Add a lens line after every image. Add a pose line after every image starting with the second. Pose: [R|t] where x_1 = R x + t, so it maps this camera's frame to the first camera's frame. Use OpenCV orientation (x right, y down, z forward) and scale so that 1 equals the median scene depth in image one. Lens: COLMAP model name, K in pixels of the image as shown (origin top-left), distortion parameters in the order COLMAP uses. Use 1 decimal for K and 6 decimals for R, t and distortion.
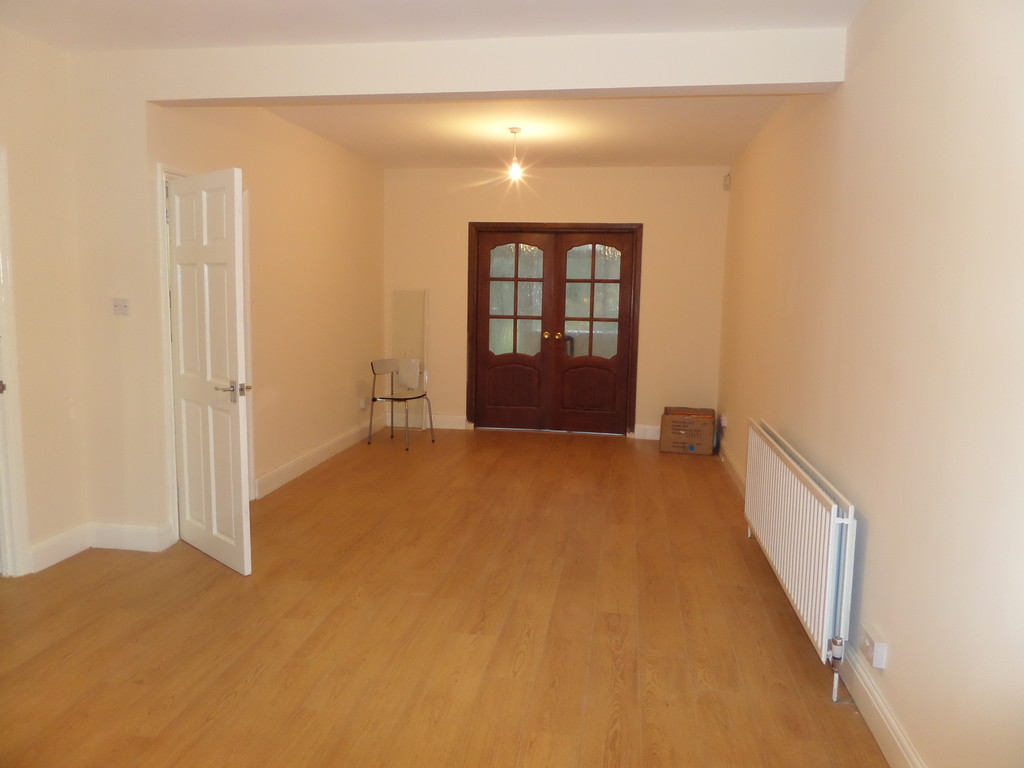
lens RADIAL K [[744.2, 0, 511.9], [0, 744.2, 381.7], [0, 0, 1]] dist [-0.014973, -0.018502]
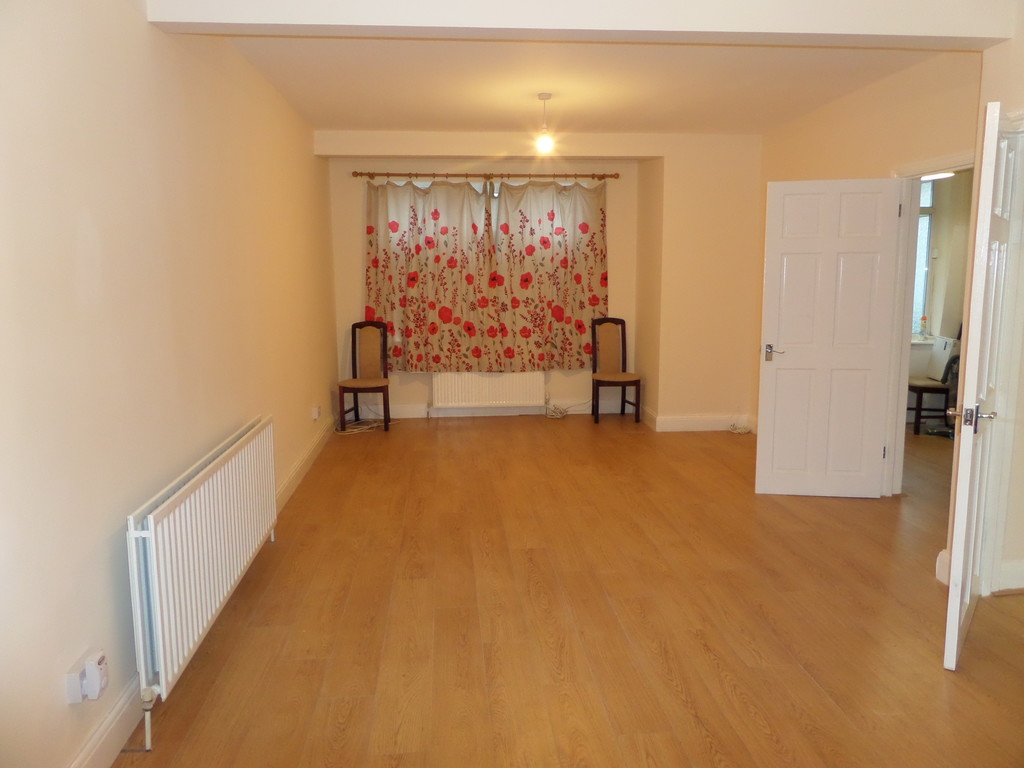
lens RADIAL K [[744.2, 0, 511.6], [0, 744.2, 380.4], [0, 0, 1]] dist [-0.014973, -0.018502]
pose [[-0.969794, 0.027010, -0.242424, 0.253807], [-0.038798, 0.964118, 0.262623, -0.241706], [0.240819, 0.264096, -0.933948, 1.935912]]
